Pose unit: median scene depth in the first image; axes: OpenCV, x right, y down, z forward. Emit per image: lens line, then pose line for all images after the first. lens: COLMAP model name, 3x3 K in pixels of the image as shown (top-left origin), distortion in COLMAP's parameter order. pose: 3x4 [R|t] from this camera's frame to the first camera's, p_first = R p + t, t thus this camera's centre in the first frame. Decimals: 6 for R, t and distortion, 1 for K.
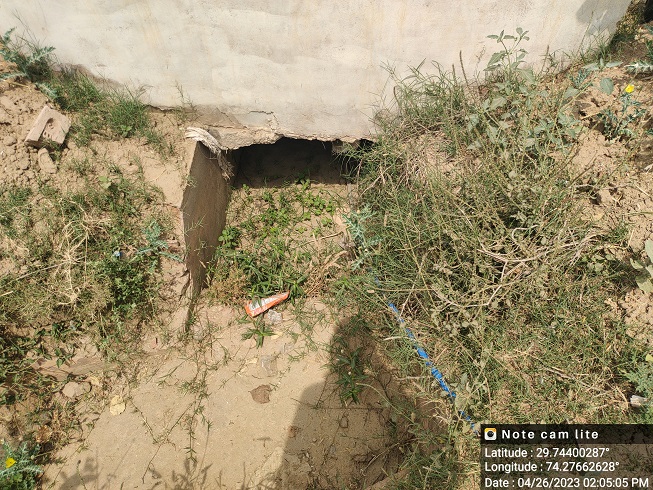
lens RADIAL K [[473.8, 0, 326.5], [0, 473.8, 245.0], [0, 0, 1]] dist [0.068458, -0.101856]
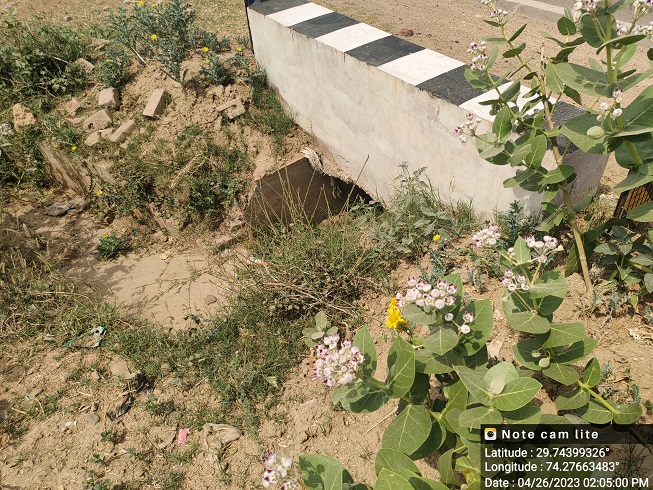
lens RADIAL K [[473.8, 0, 326.5], [0, 473.8, 245.0], [0, 0, 1]] dist [0.068458, -0.101856]
pose [[0.624007, 0.520415, -0.582909, 0.892812], [-0.586051, 0.805101, 0.091415, -0.192956], [0.516874, 0.284571, 0.807379, -0.109543]]
